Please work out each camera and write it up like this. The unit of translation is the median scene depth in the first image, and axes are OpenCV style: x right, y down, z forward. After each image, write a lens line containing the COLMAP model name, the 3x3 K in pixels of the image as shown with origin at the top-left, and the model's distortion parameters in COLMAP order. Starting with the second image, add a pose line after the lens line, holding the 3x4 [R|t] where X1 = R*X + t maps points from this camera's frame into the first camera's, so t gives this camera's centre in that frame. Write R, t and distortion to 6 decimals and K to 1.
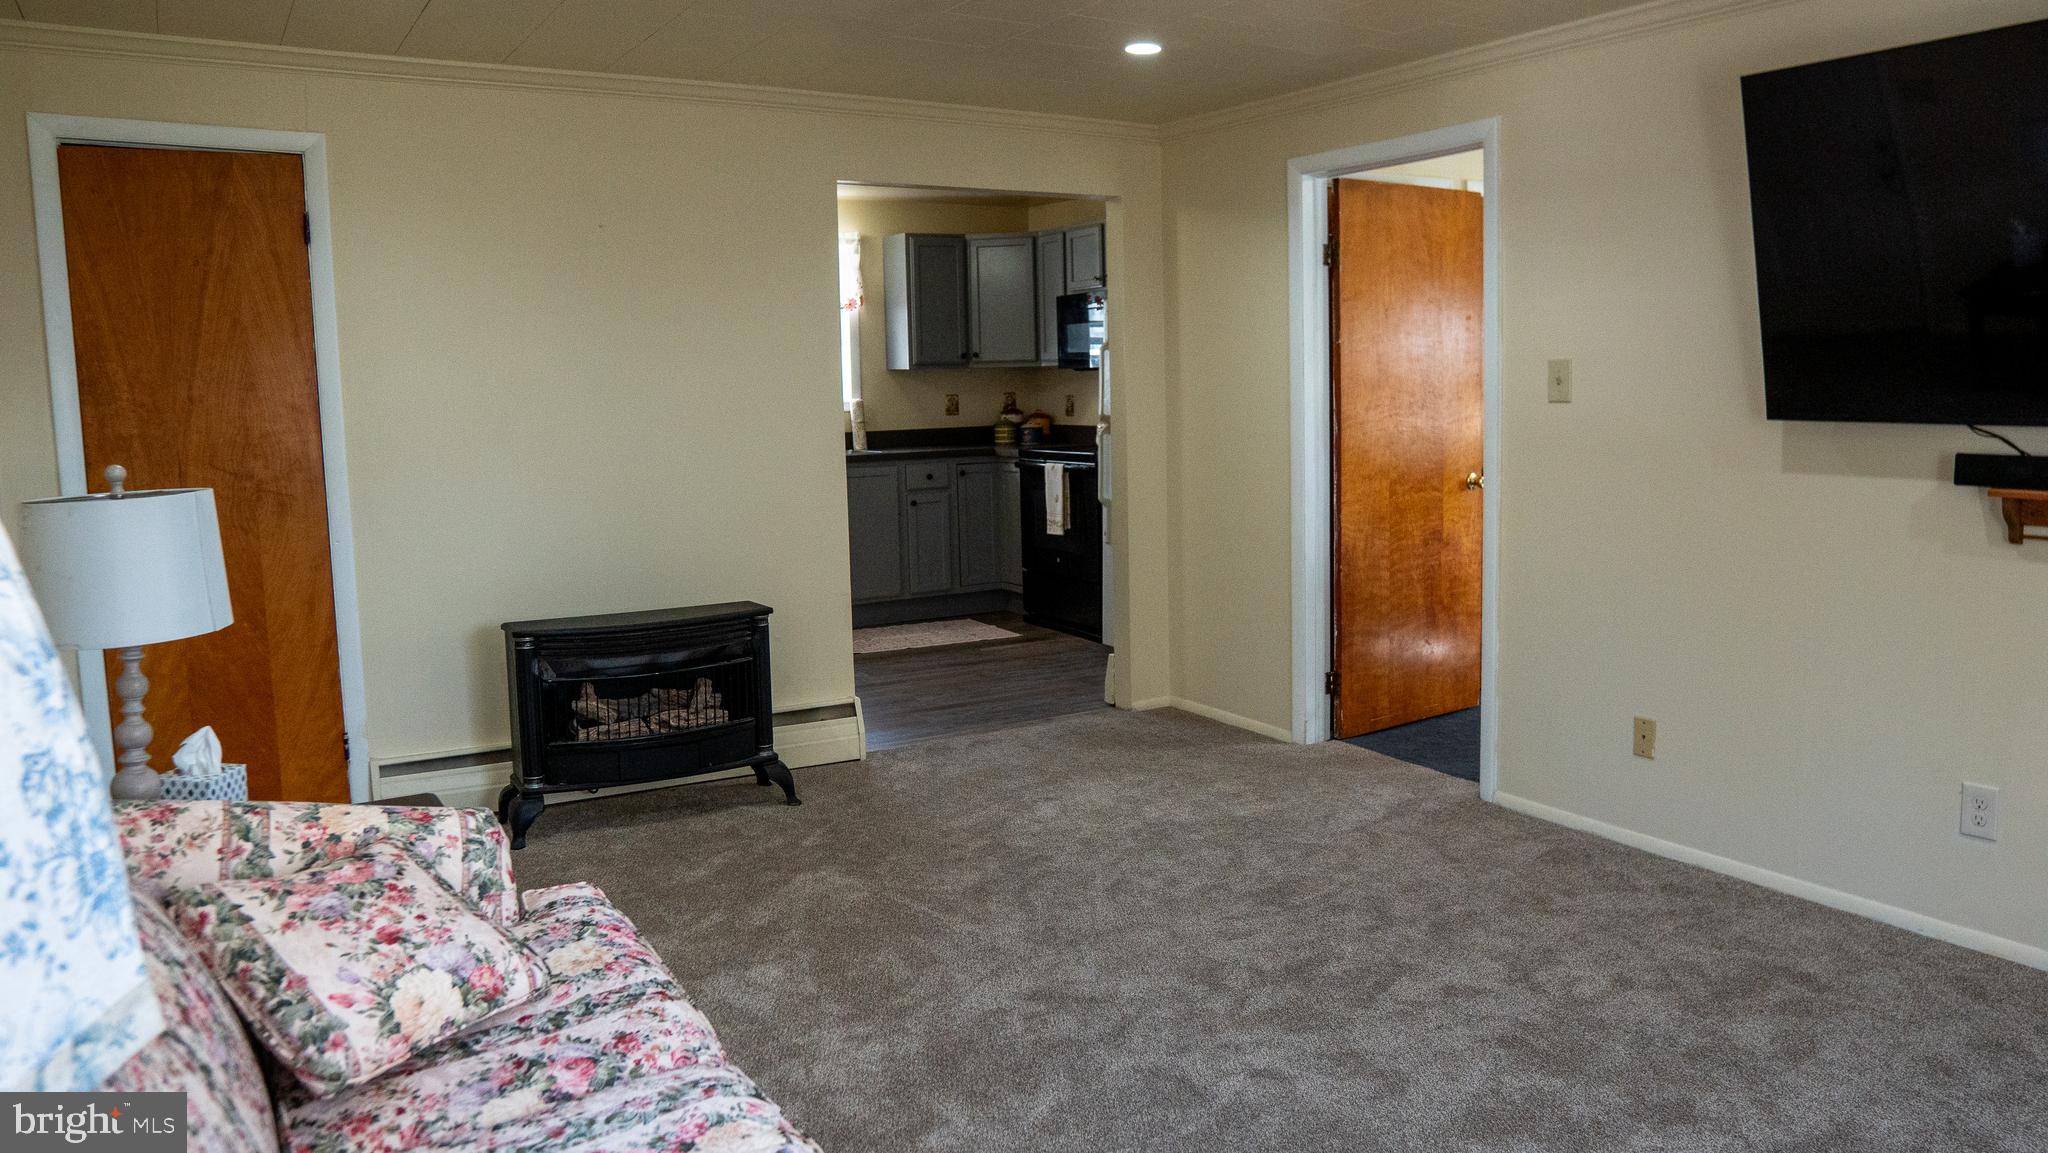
lens RADIAL K [[1455.9, 0, 1023.2], [0, 1455.9, 538.8], [0, 0, 1]] dist [-0.074486, 0.004647]
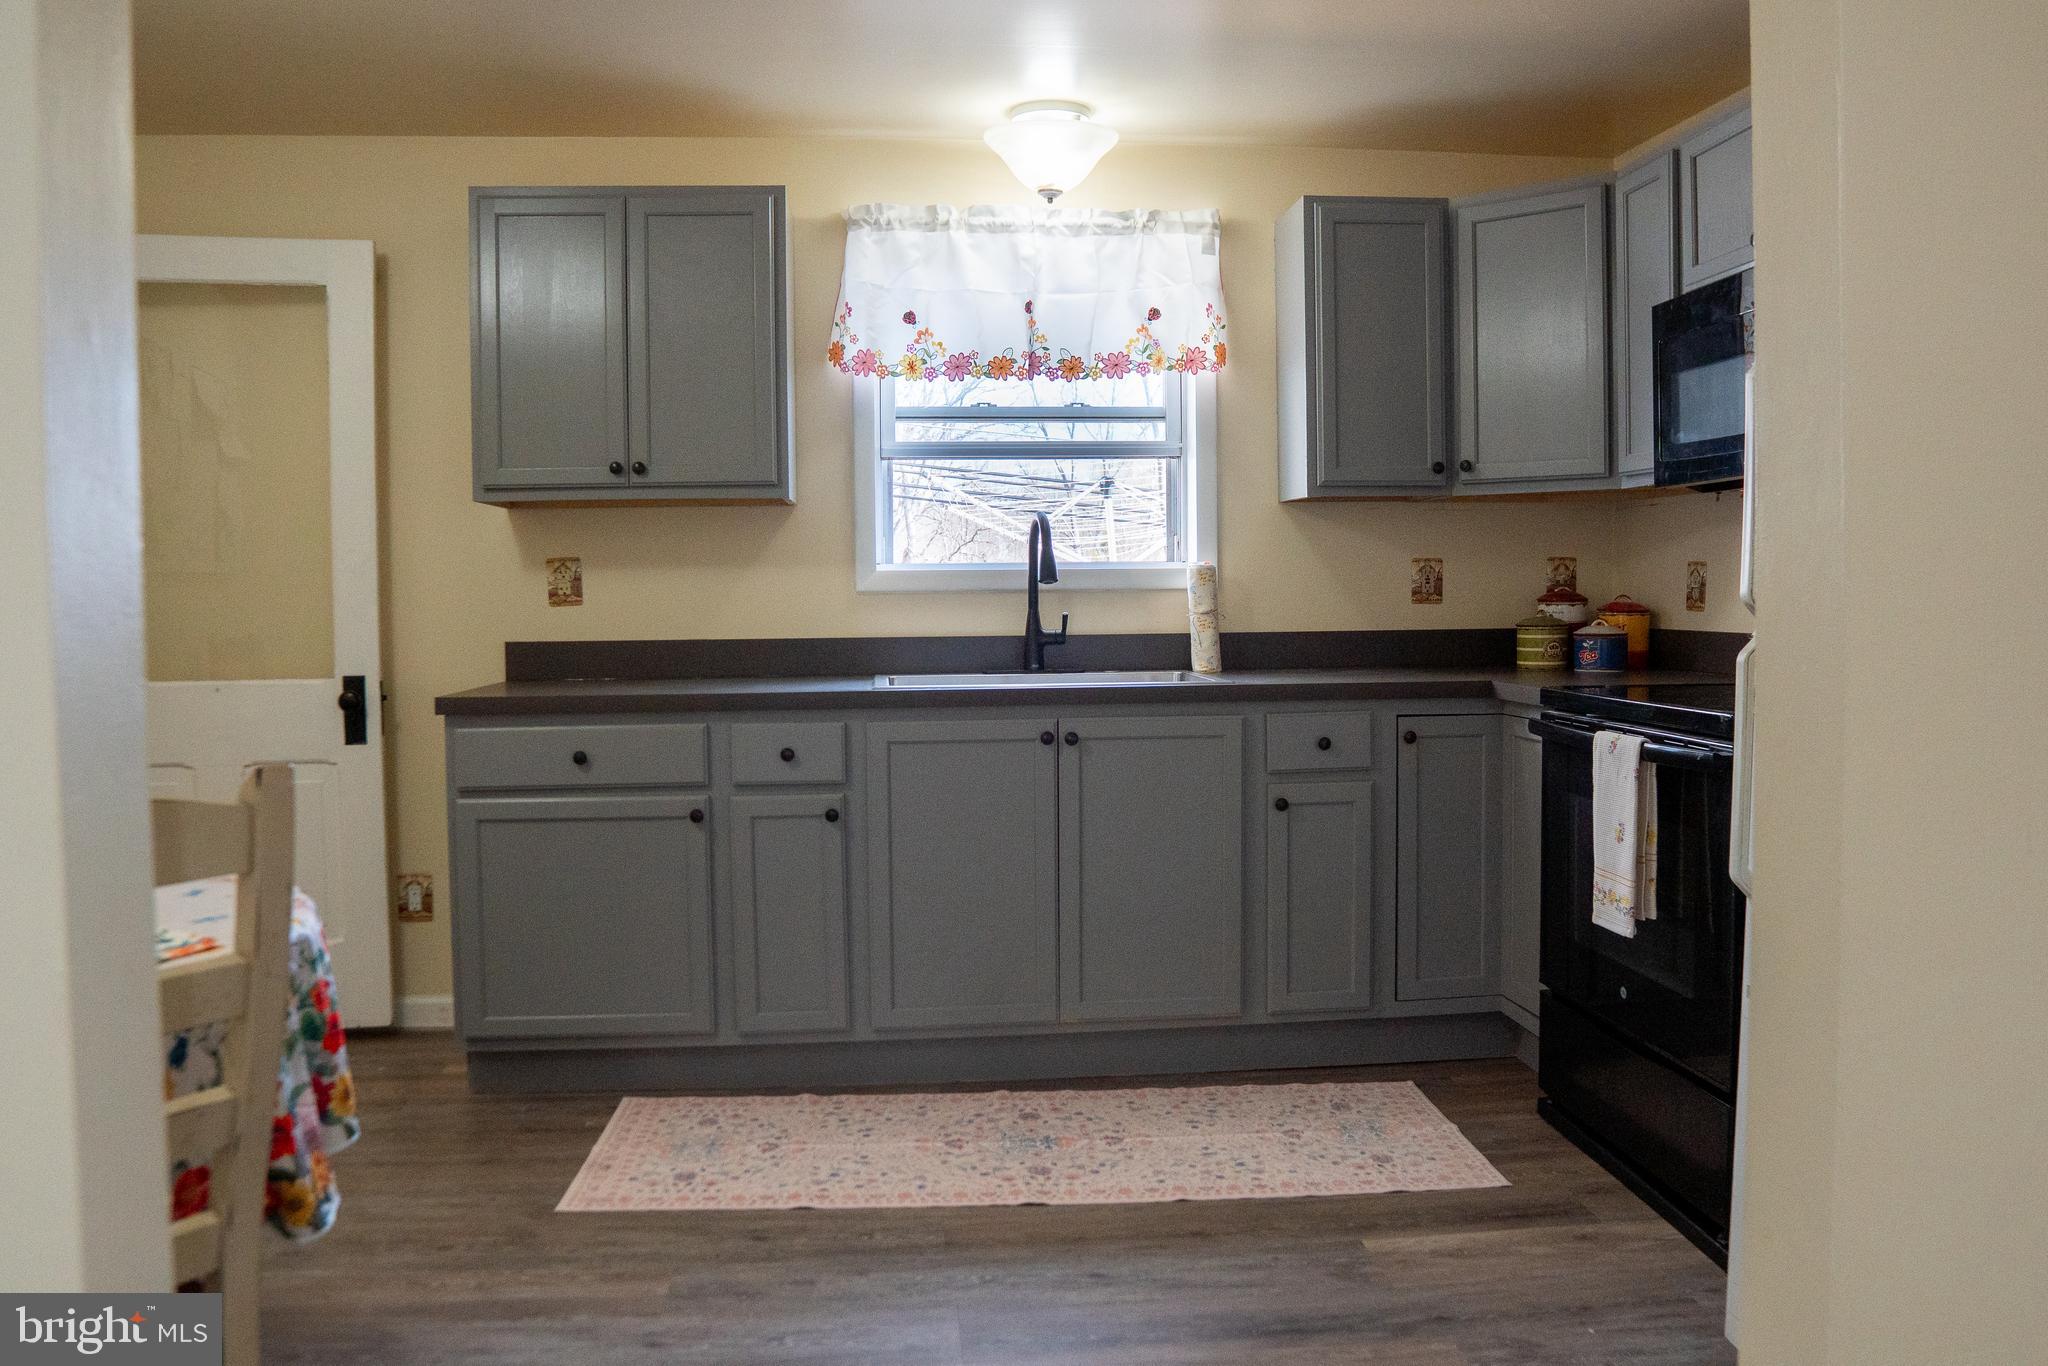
lens RADIAL K [[1459.0, 0, 1024.0], [0, 1459.0, 683.0], [0, 0, 1]] dist [-0.085656, 0.001571]
pose [[0.902175, 0.038340, -0.429664, 0.037923], [-0.053839, 0.998262, -0.023970, -0.044552], [0.427998, 0.044758, 0.902671, 0.566920]]
